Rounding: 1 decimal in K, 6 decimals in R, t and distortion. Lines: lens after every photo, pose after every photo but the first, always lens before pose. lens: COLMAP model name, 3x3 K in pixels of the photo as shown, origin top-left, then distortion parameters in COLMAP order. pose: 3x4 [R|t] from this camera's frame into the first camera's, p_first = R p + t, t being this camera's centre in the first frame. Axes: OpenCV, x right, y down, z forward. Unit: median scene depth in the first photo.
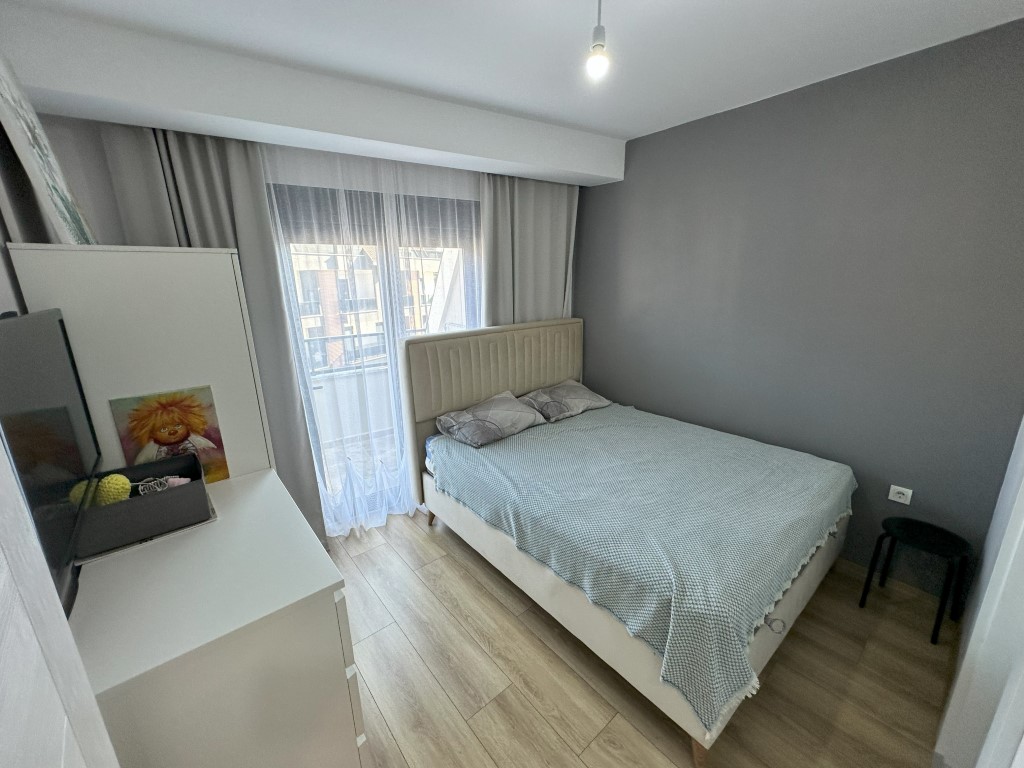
lens RADIAL K [[409.2, 0, 509.7], [0, 409.2, 388.7], [0, 0, 1]] dist [-0.000722, 0.000320]
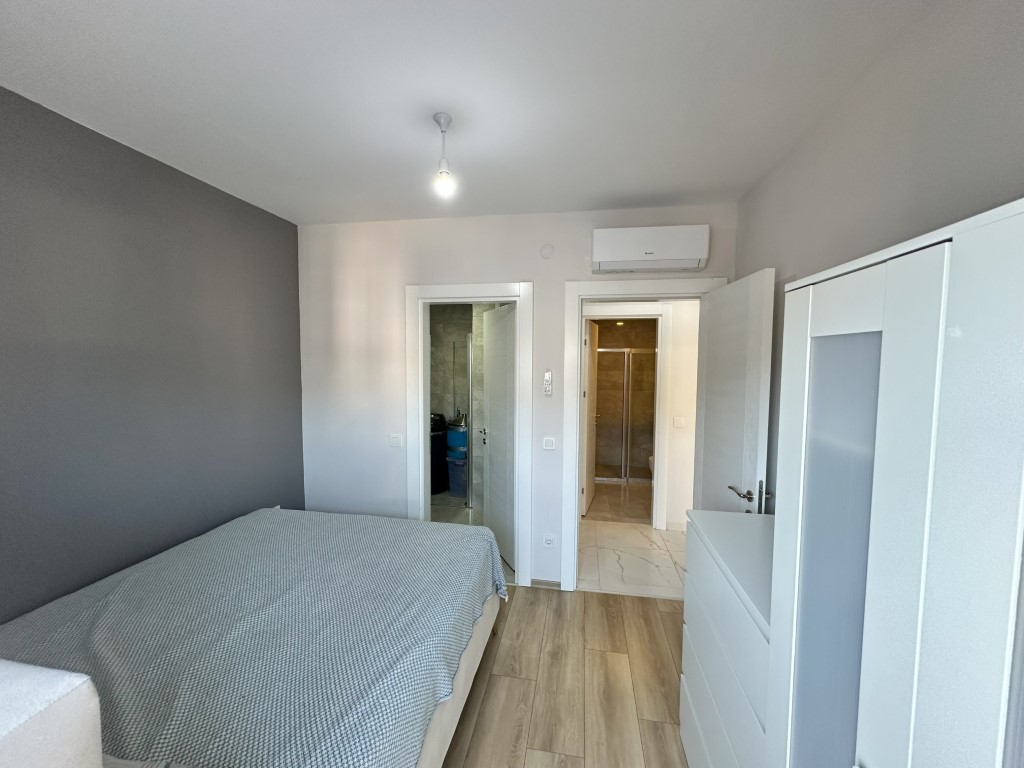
lens RADIAL K [[409.2, 0, 509.9], [0, 409.2, 383.9], [0, 0, 1]] dist [-0.000722, 0.000320]
pose [[-0.652971, -0.024519, 0.756986, -0.753298], [0.200345, 0.958282, 0.203855, -0.360253], [-0.730405, 0.284770, -0.620818, 1.519270]]
